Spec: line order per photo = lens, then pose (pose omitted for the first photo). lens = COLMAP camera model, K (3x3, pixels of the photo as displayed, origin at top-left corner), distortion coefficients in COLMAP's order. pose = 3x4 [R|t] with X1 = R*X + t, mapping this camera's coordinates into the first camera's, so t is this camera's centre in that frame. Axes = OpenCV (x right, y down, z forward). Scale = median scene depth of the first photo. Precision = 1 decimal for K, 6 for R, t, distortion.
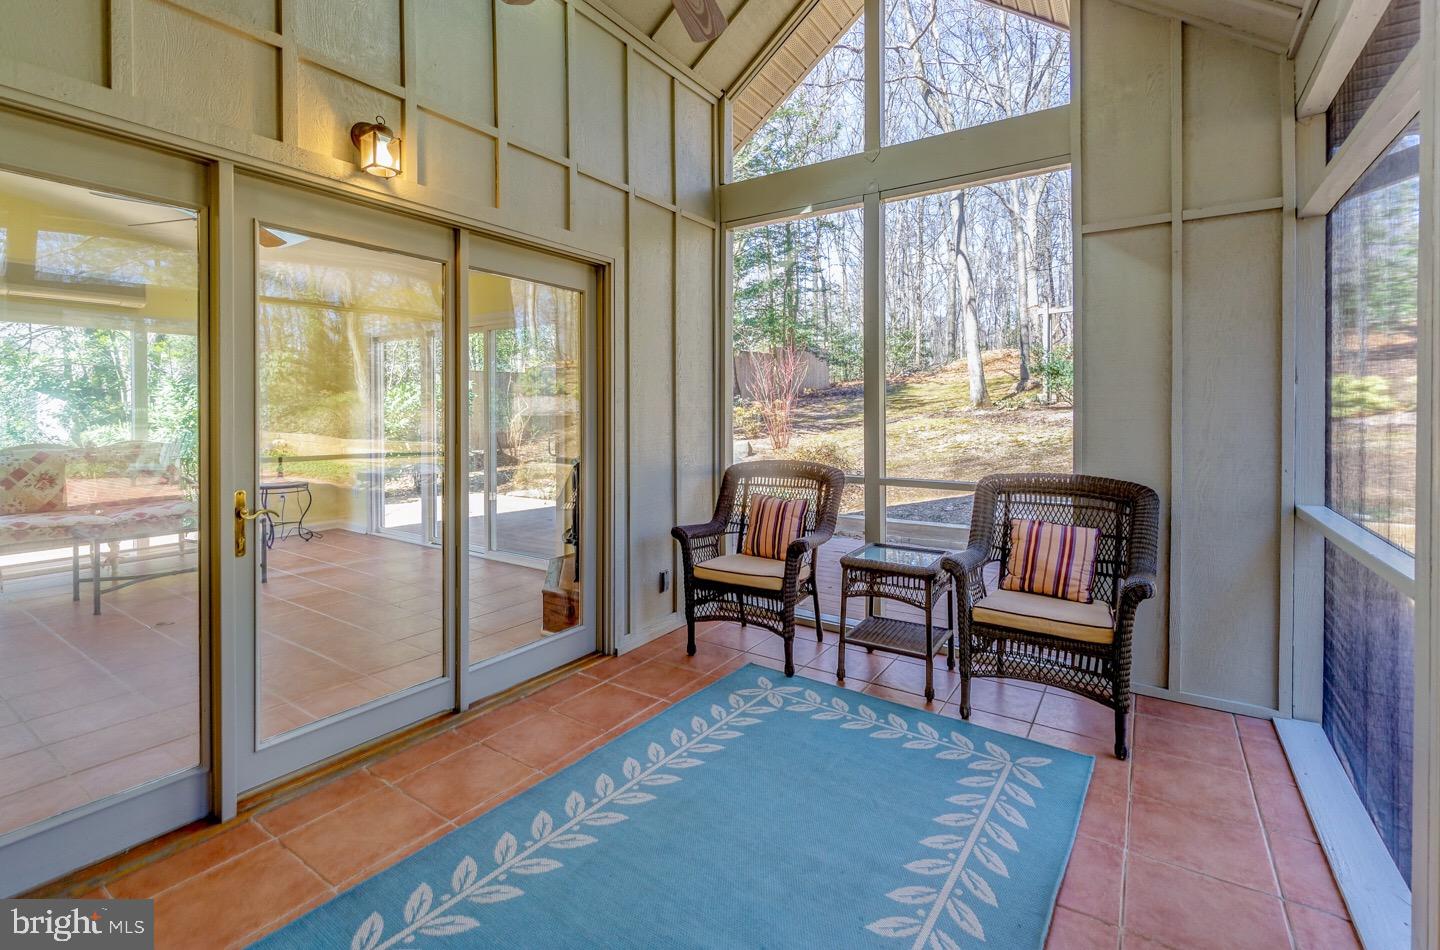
lens RADIAL K [[651.5, 0, 726.7], [0, 651.5, 417.4], [0, 0, 1]] dist [0.003042, 0.000271]
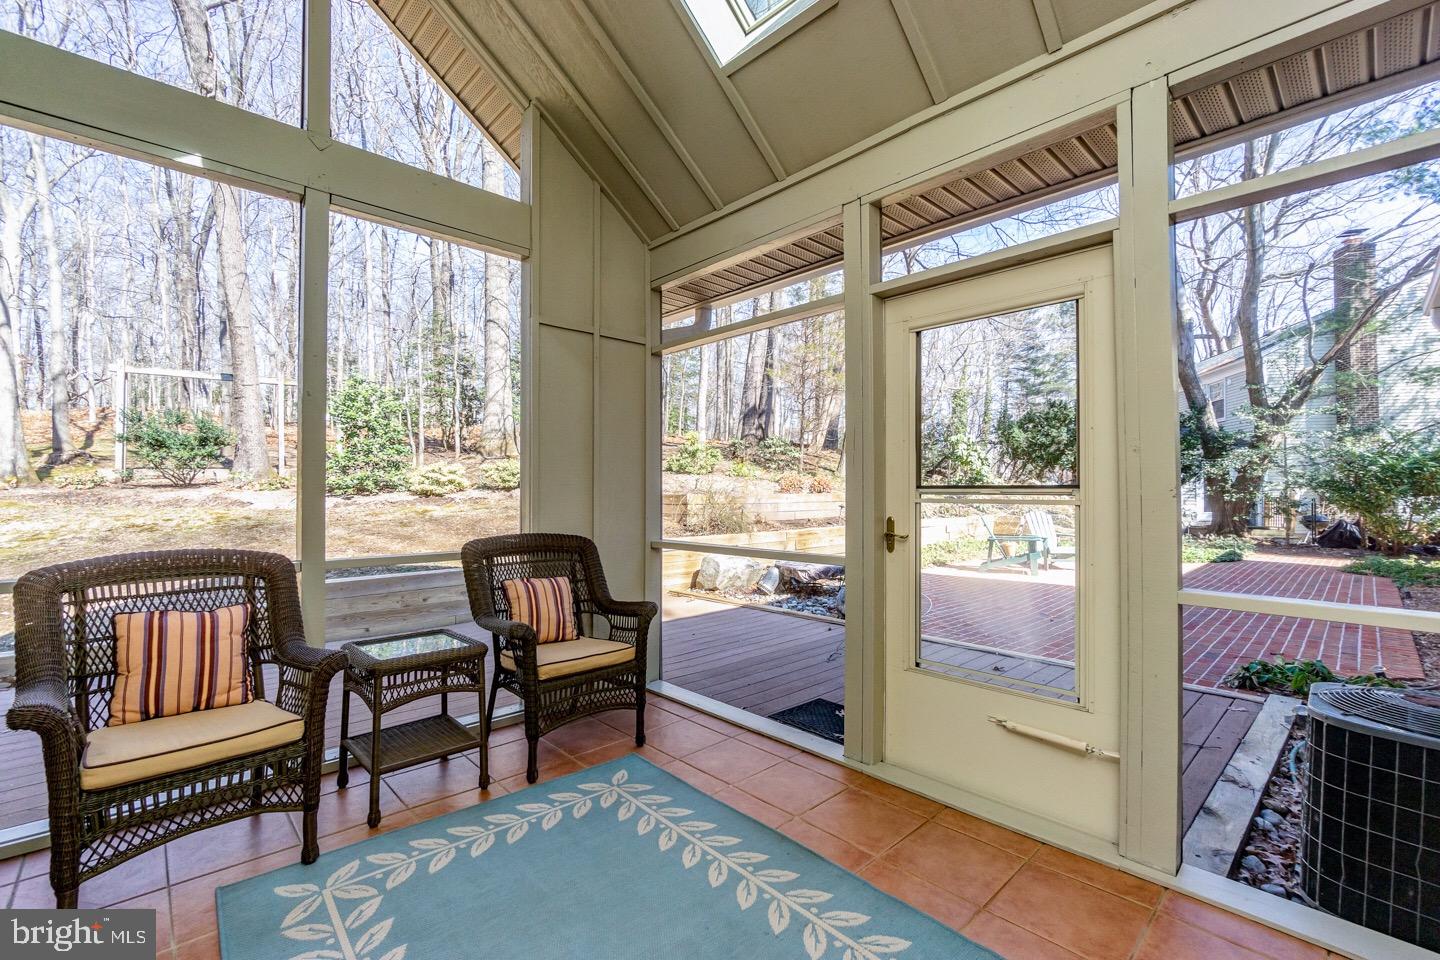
lens RADIAL K [[628.2, 0, 721.5], [0, 628.2, 474.1], [0, 0, 1]] dist [-0.002293, 0.000130]
pose [[0.226645, 0.017008, 0.973829, -0.493780], [0.004447, 0.999819, -0.018497, 0.008217], [-0.973967, 0.008523, 0.226528, 0.477937]]
